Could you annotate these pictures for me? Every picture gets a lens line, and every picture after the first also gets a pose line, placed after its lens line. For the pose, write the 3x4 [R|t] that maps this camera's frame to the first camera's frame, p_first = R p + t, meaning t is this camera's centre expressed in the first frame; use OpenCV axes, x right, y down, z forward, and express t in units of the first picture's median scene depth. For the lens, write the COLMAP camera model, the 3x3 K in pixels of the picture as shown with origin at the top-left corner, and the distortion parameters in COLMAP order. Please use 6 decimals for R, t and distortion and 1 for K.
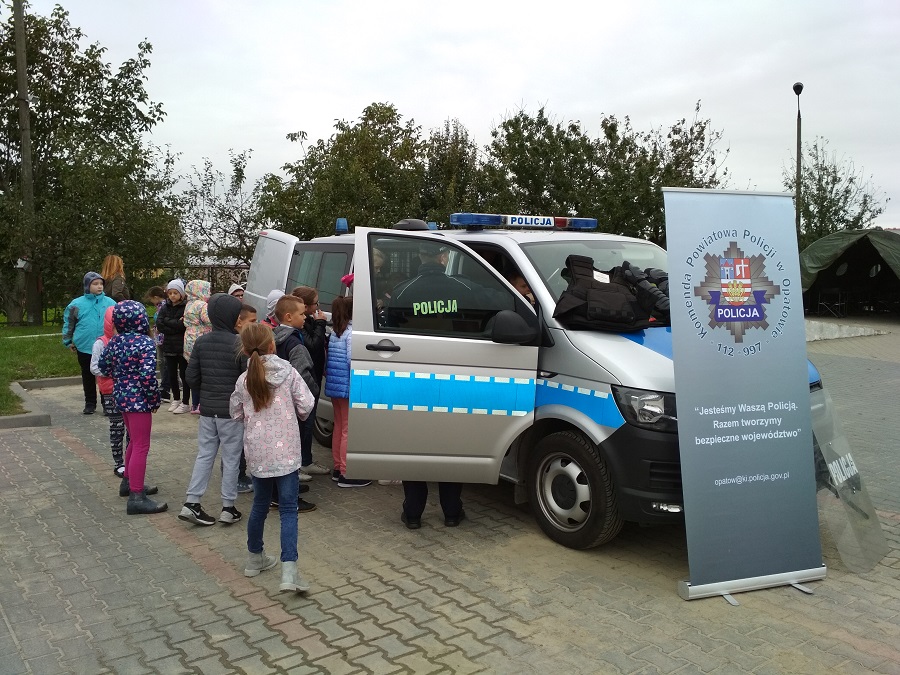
lens RADIAL K [[812.6, 0, 467.4], [0, 812.6, 337.4], [0, 0, 1]] dist [0.134269, -0.260957]
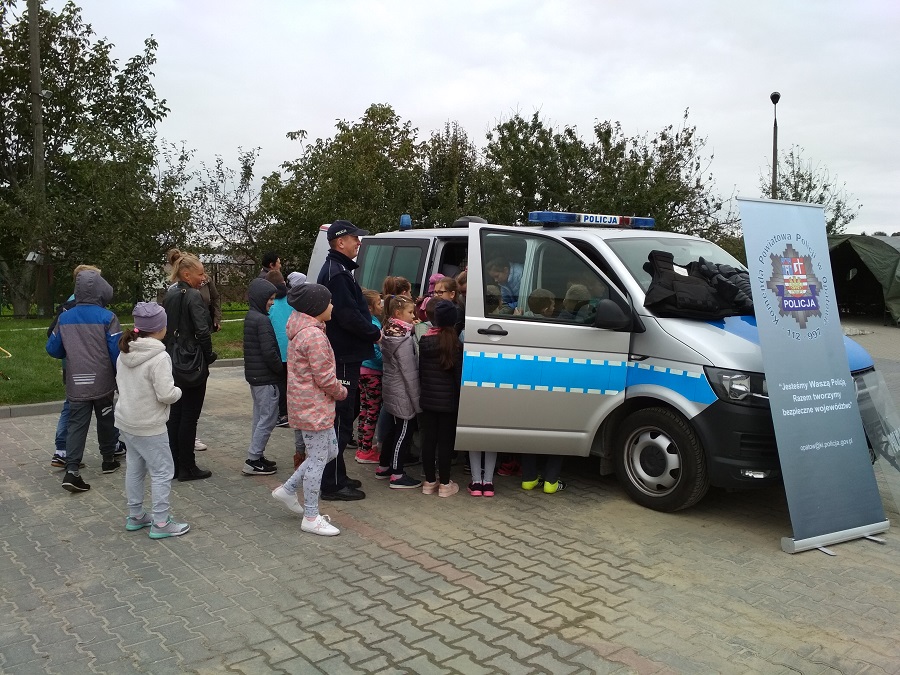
lens RADIAL K [[812.6, 0, 467.4], [0, 812.6, 337.4], [0, 0, 1]] dist [0.134269, -0.260957]
pose [[0.999009, 0.008493, 0.043680, -0.048176], [-0.008464, 0.999964, -0.000839, 0.005542], [-0.043686, 0.000468, 0.999045, -0.029390]]
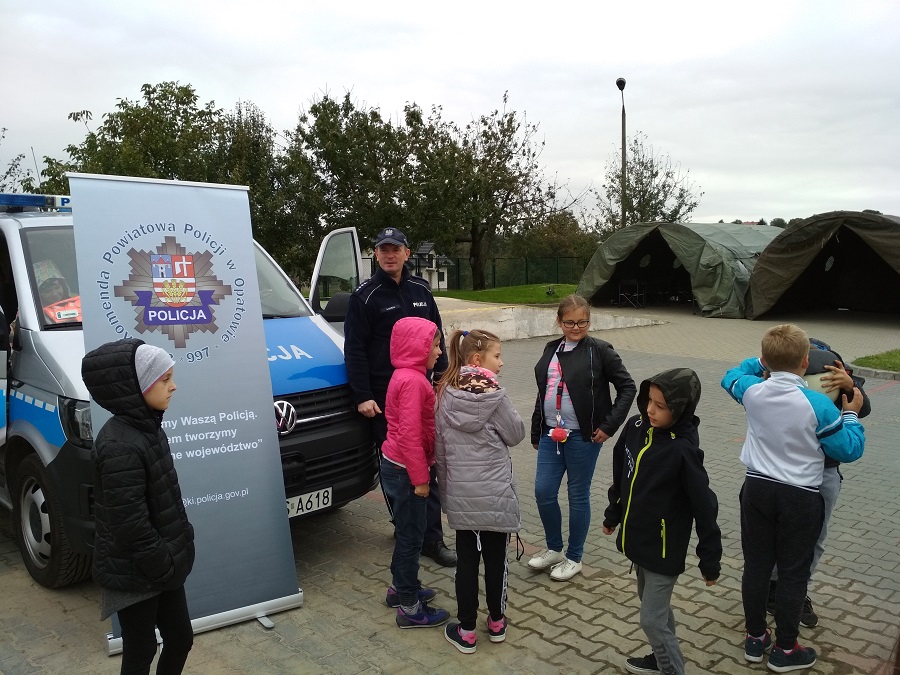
lens RADIAL K [[812.6, 0, 467.4], [0, 812.6, 337.4], [0, 0, 1]] dist [0.134269, -0.260957]
pose [[0.990525, -0.012861, 0.136726, 0.117314], [0.011243, 0.999857, 0.012600, -0.002594], [-0.136868, -0.010943, 0.990529, 0.018422]]
